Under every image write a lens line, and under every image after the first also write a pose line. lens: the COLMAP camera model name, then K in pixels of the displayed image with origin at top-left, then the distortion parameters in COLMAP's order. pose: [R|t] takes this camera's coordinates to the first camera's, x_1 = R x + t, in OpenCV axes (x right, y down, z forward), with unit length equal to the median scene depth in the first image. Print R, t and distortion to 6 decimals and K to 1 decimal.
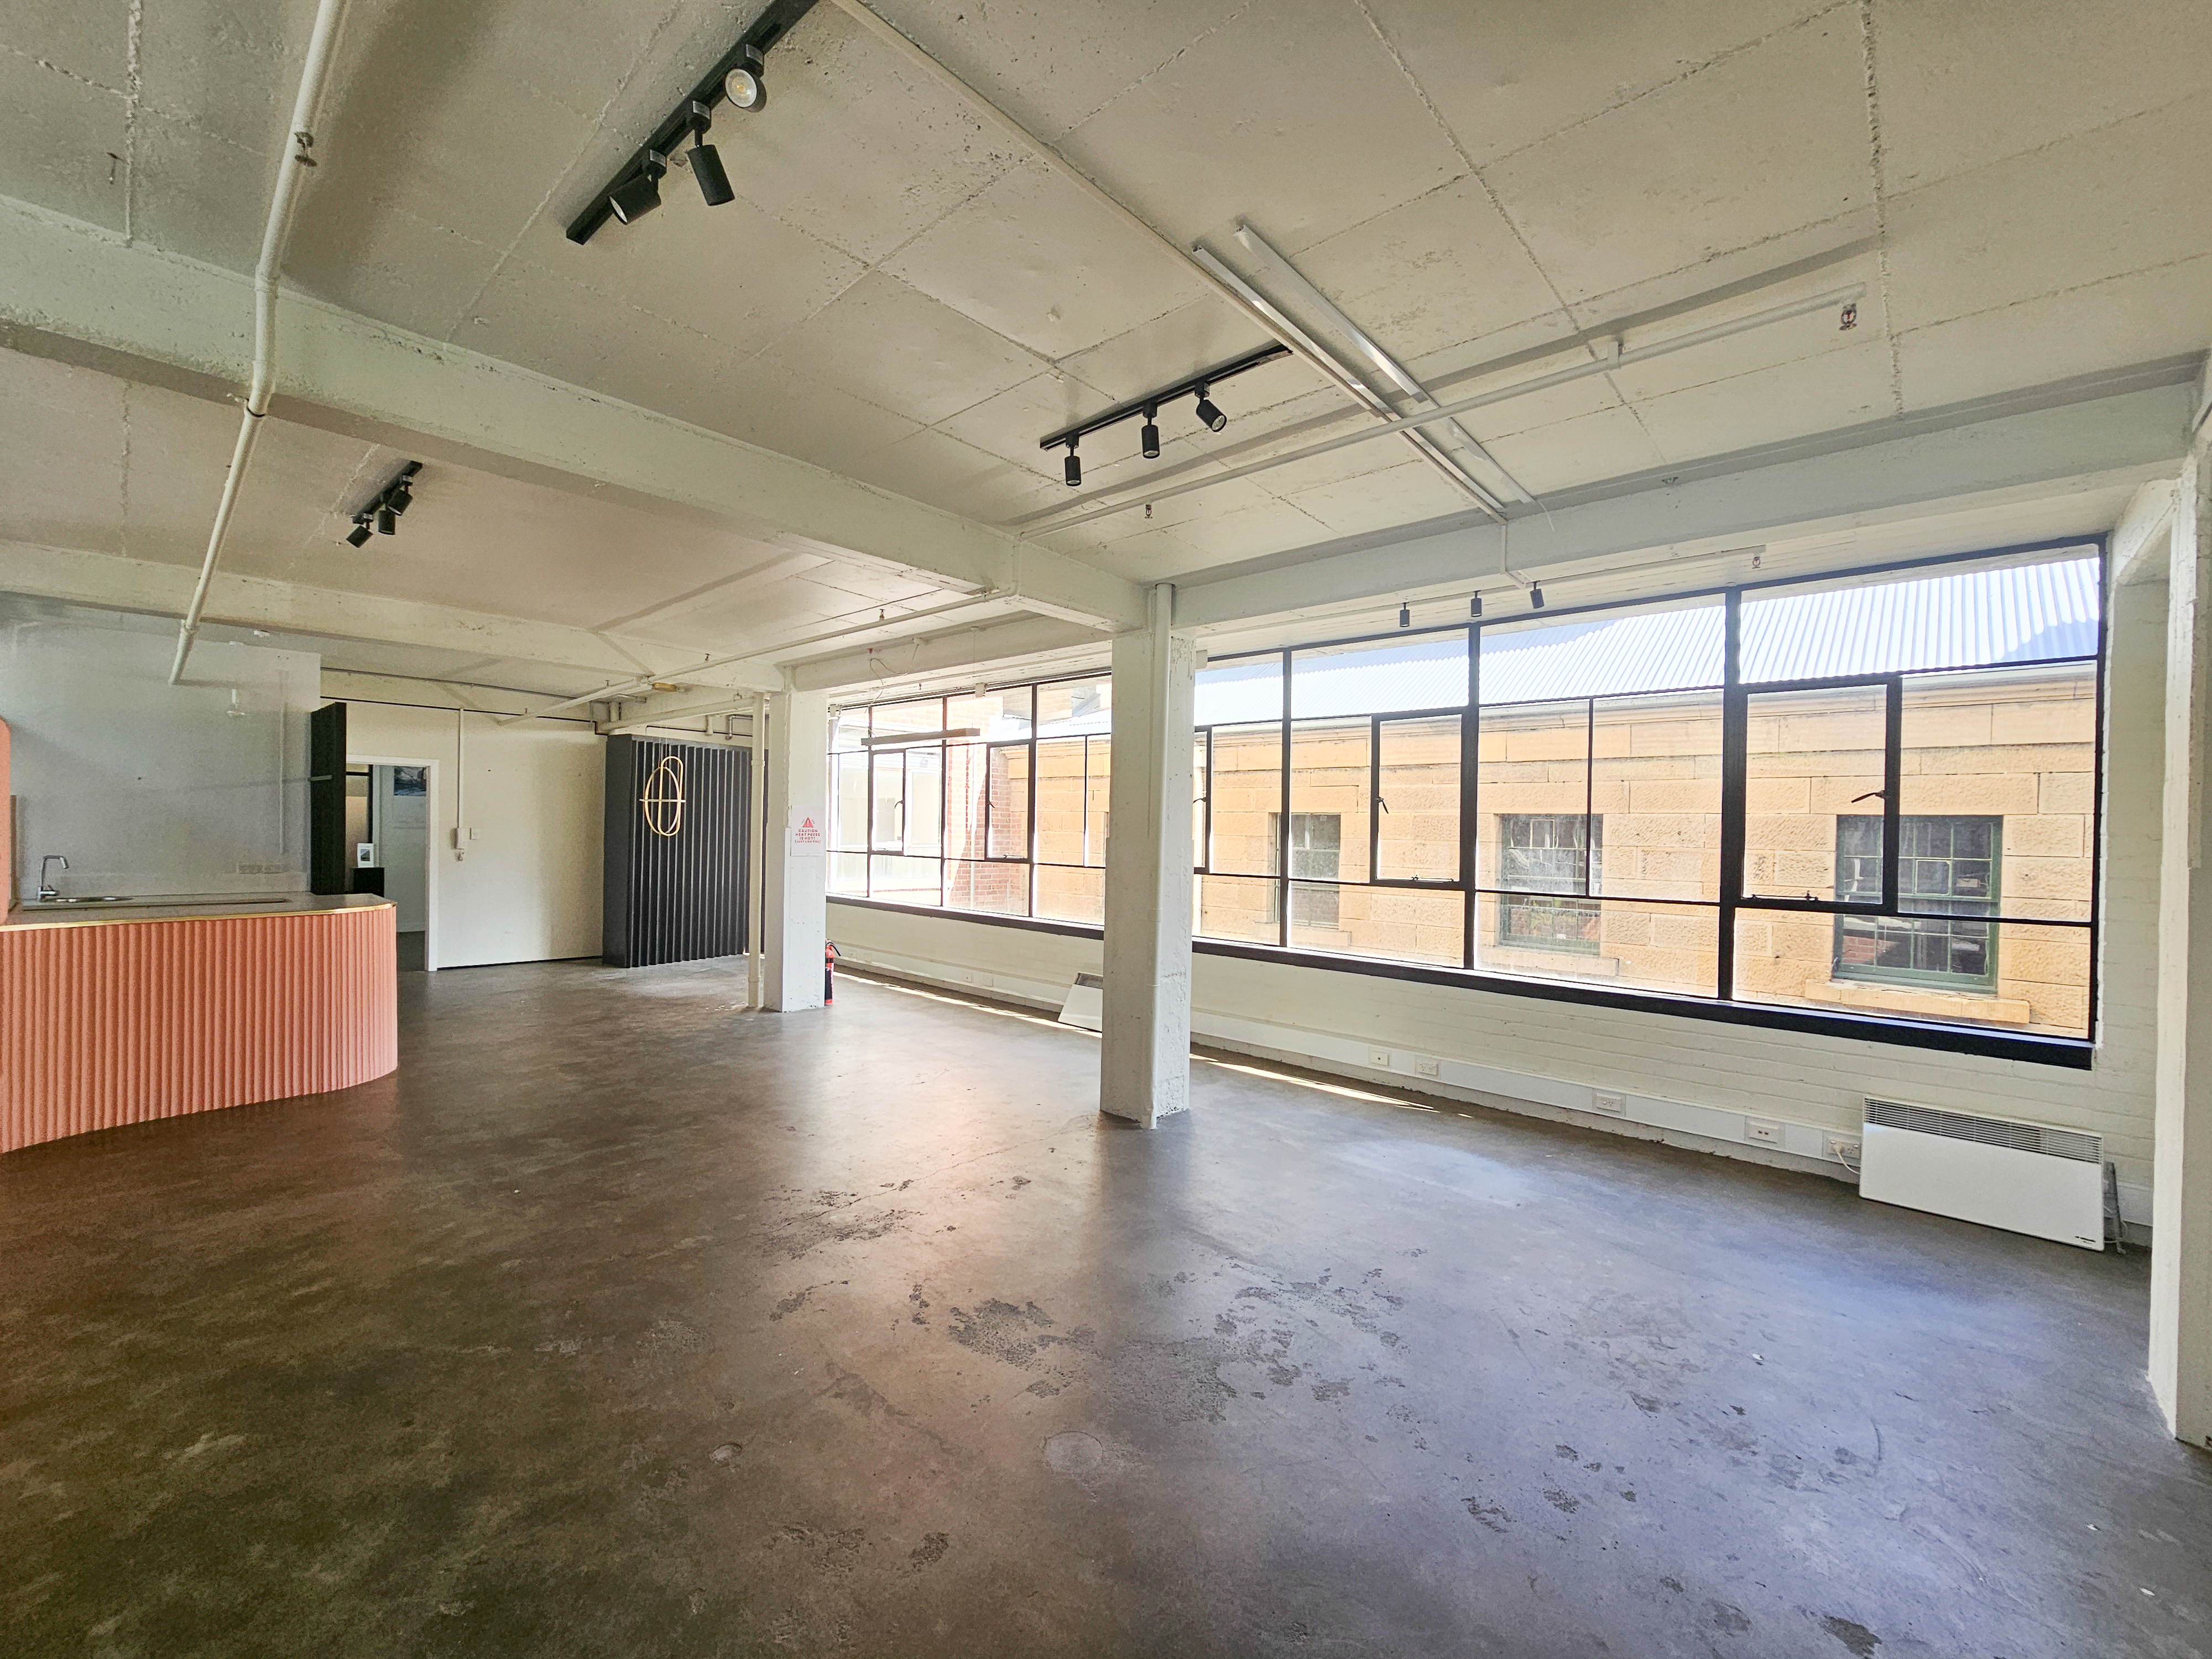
lens RADIAL K [[915.3, 0, 1115.5], [0, 915.3, 835.0], [0, 0, 1]] dist [0.000200, 0.000140]
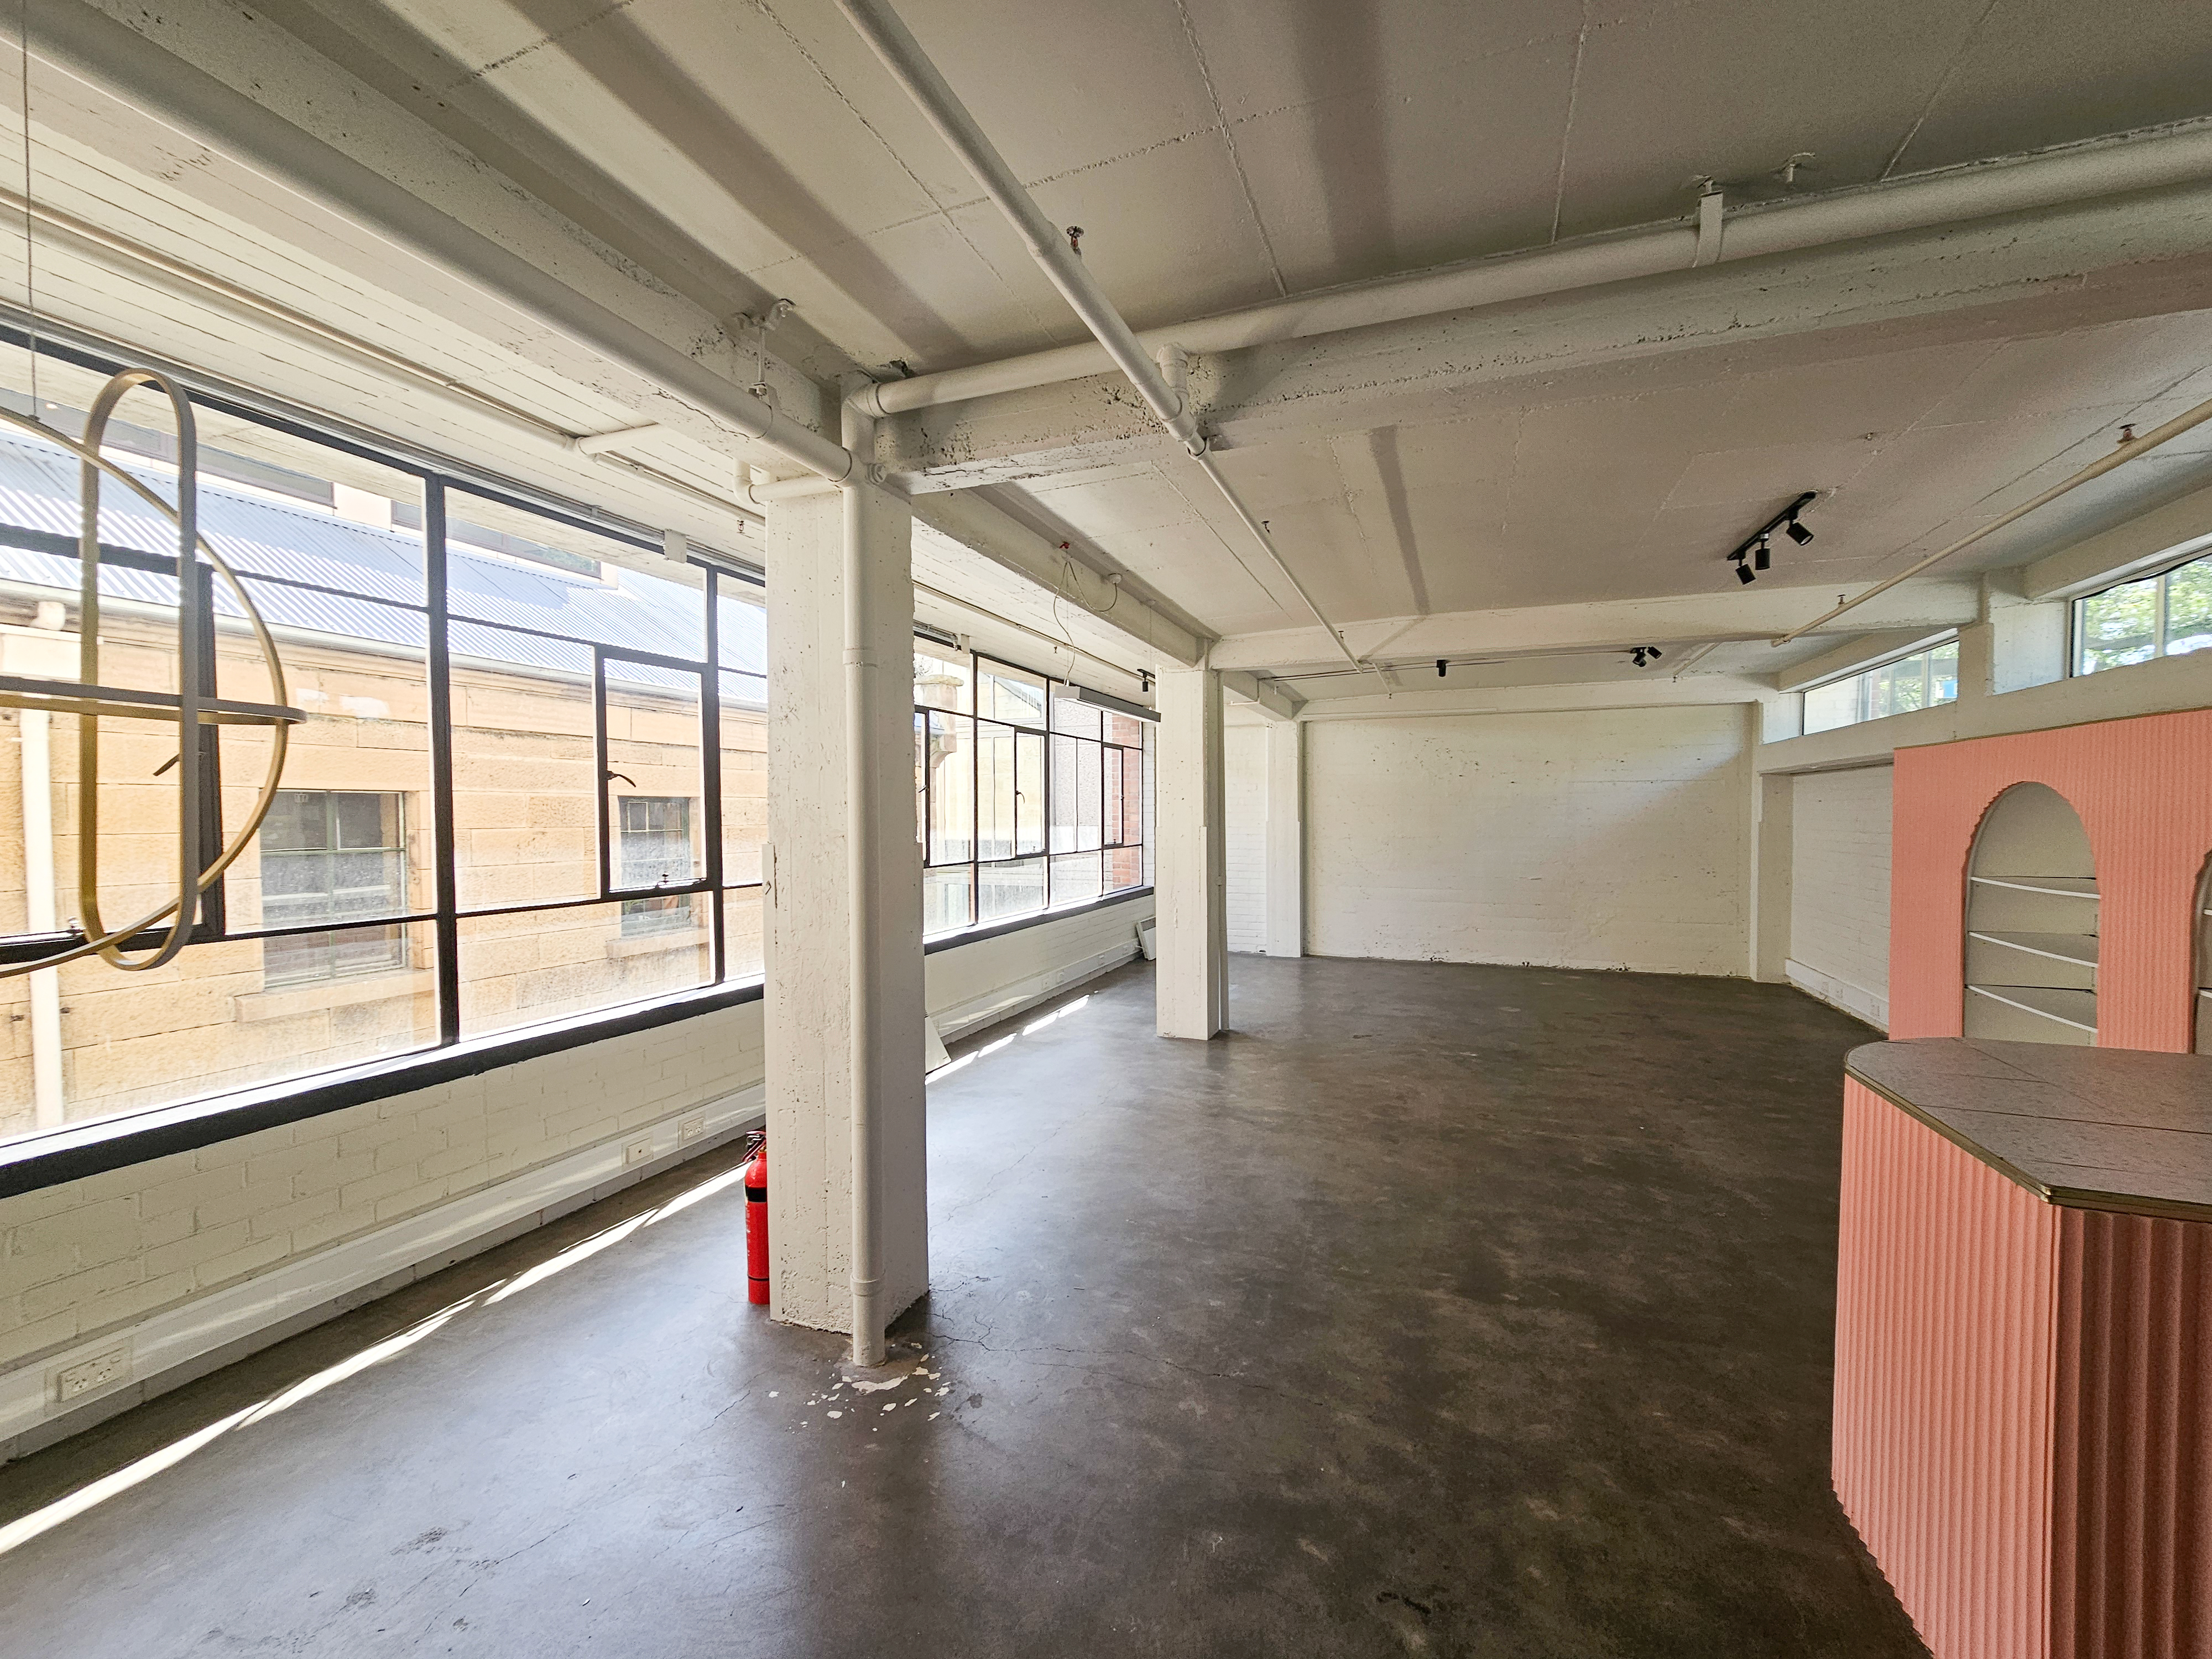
lens RADIAL K [[913.3, 0, 1112.5], [0, 913.3, 830.7], [0, 0, 1]] dist [-0.000290, -0.000146]
pose [[-0.368993, -0.037567, 0.928673, -0.905049], [0.001921, 0.999150, 0.041181, -0.035593], [-0.929430, 0.016979, -0.368607, 1.257649]]
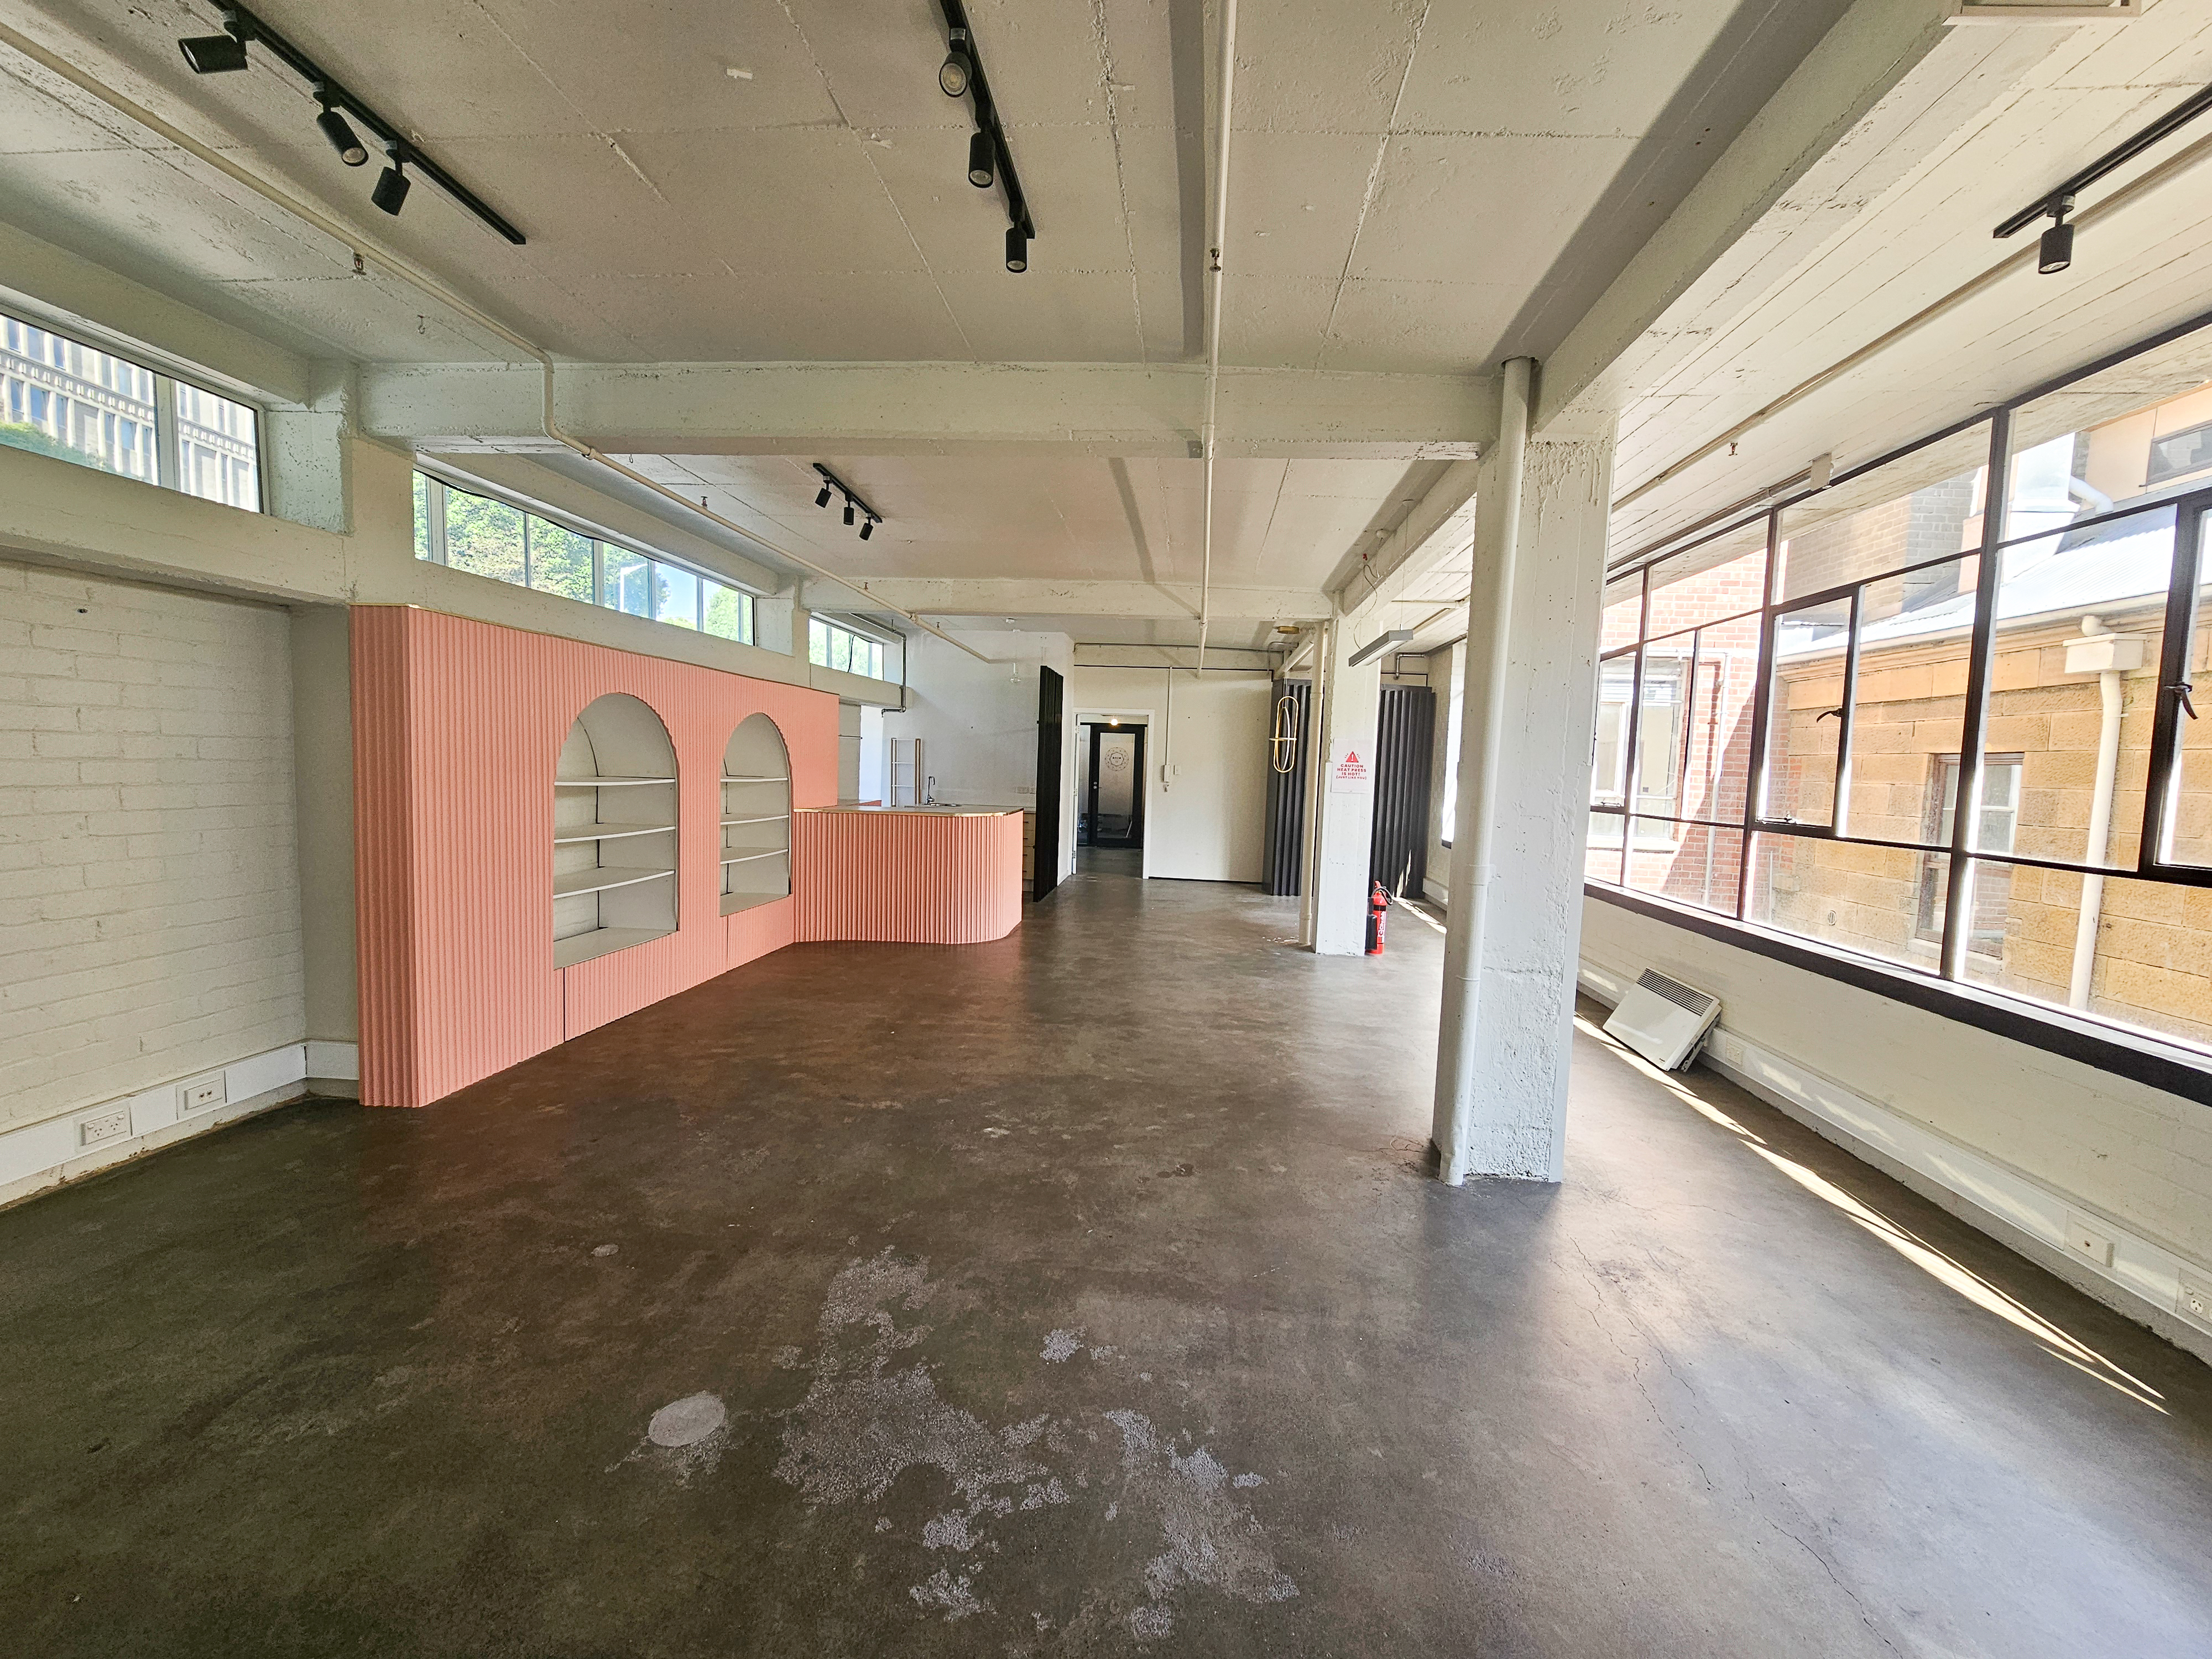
lens RADIAL K [[913.3, 0, 1112.5], [0, 913.3, 830.7], [0, 0, 1]] dist [-0.000290, -0.000146]
pose [[0.605030, 0.061144, -0.793852, 0.307231], [-0.027817, 0.998062, 0.055672, 0.019231], [0.795717, -0.011601, 0.605558, 0.288247]]
